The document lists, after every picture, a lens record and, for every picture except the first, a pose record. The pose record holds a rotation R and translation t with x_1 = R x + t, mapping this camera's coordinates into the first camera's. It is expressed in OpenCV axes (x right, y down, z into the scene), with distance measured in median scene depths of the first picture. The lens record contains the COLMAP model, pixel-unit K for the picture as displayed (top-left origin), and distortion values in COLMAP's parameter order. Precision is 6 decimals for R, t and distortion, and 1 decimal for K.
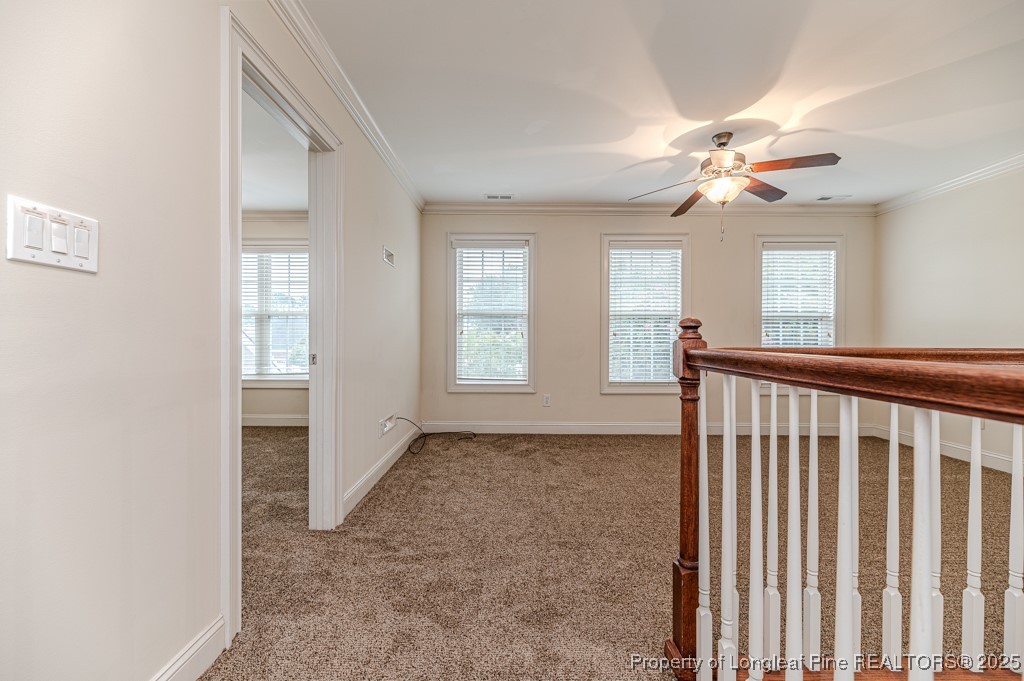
lens RADIAL K [[420.7, 0, 501.0], [0, 420.7, 340.8], [0, 0, 1]] dist [-0.001731, -0.000106]
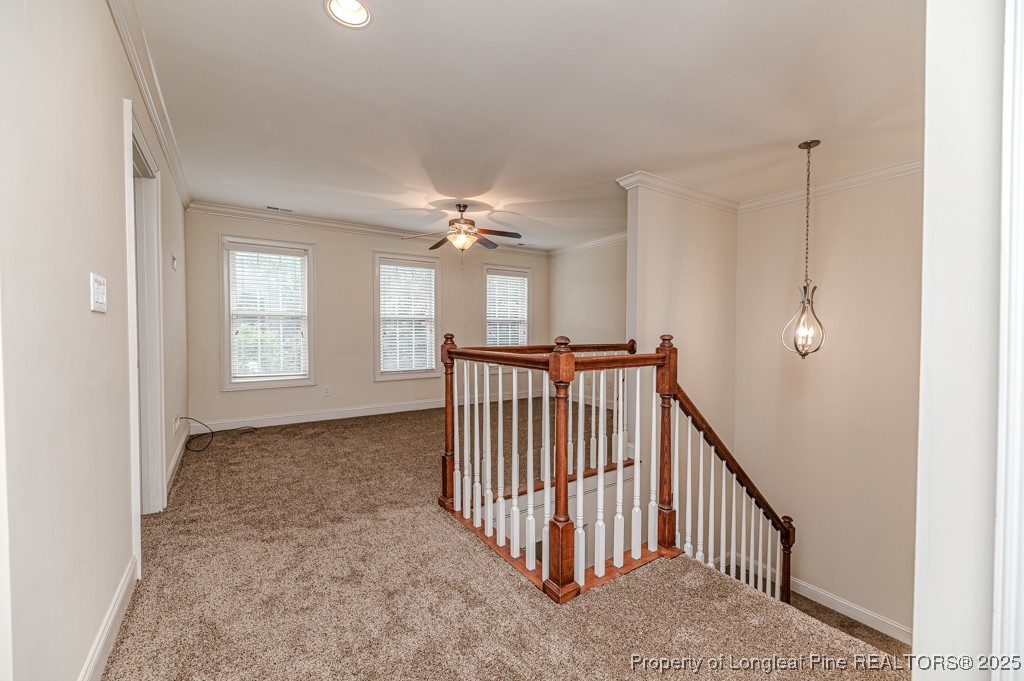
lens RADIAL K [[420.9, 0, 517.5], [0, 420.9, 341.1], [0, 0, 1]] dist [-0.000240, 0.000015]
pose [[0.815802, -0.016614, 0.578093, -0.177921], [0.005604, 0.999767, 0.020824, -0.022429], [-0.578304, -0.013748, 0.815705, -0.331253]]
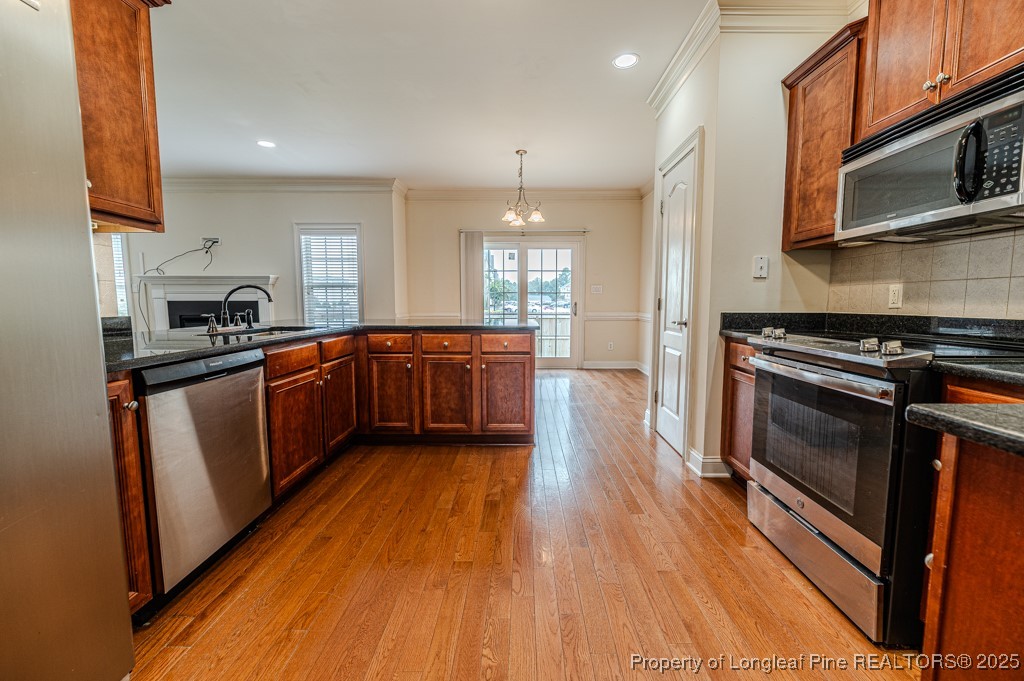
lens RADIAL K [[408.0, 0, 512.9], [0, 408.0, 336.8], [0, 0, 1]] dist [-0.001691, -0.000102]
pose [[0.999981, -0.006019, -0.001278, 1.803609], [0.006105, 0.996474, 0.083683, 0.003354], [0.000770, -0.083690, 0.996492, -0.451860]]
